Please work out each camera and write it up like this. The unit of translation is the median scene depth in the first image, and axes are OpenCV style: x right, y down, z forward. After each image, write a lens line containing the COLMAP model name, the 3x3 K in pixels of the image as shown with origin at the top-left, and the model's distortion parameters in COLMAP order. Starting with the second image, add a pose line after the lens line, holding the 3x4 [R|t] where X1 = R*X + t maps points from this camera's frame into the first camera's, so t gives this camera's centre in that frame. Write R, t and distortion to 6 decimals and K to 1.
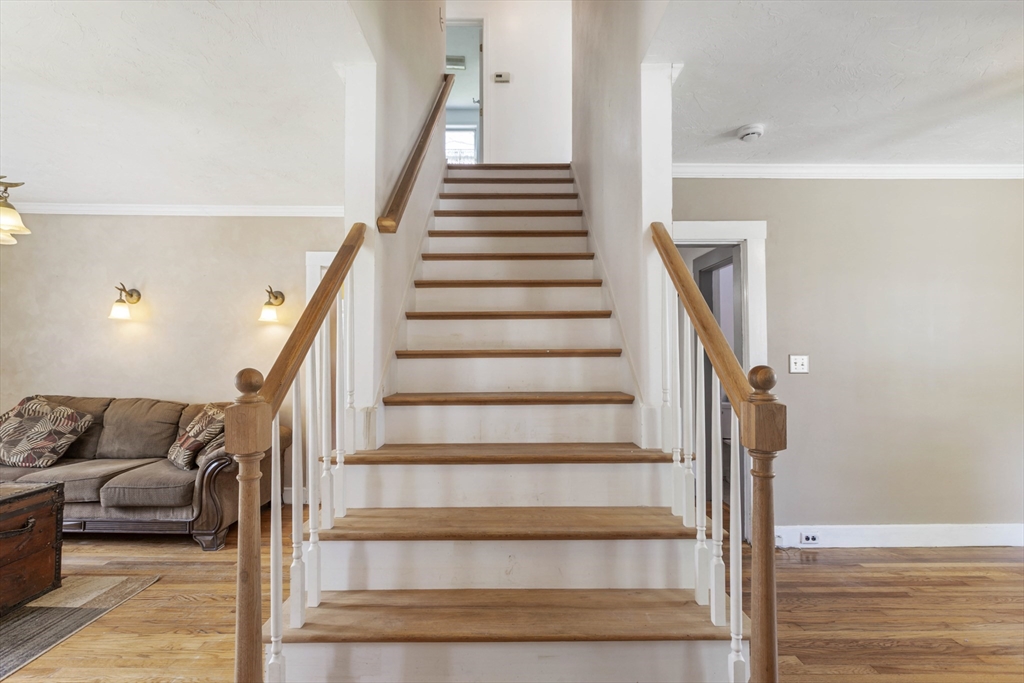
lens RADIAL K [[469.5, 0, 510.8], [0, 469.5, 345.4], [0, 0, 1]] dist [0.001631, -0.001161]
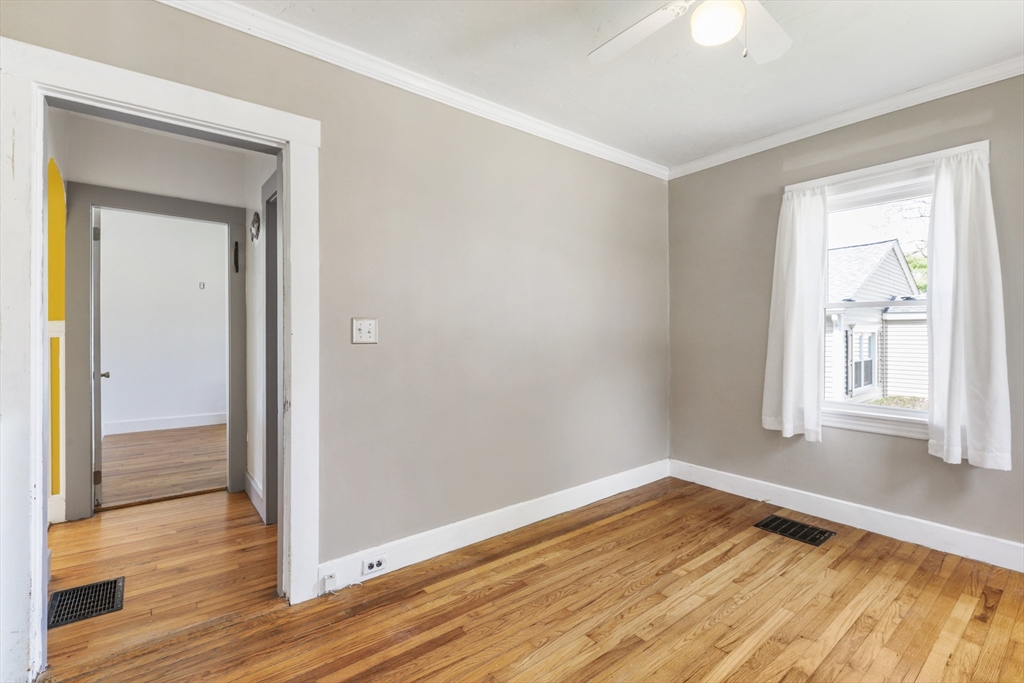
lens RADIAL K [[464.9, 0, 514.6], [0, 464.9, 331.7], [0, 0, 1]] dist [0.001994, 0.000229]
pose [[0.783966, 0.004495, 0.620788, 0.353971], [-0.017650, 0.999731, 0.015051, 0.025982], [-0.620553, -0.022756, 0.783834, 0.293998]]
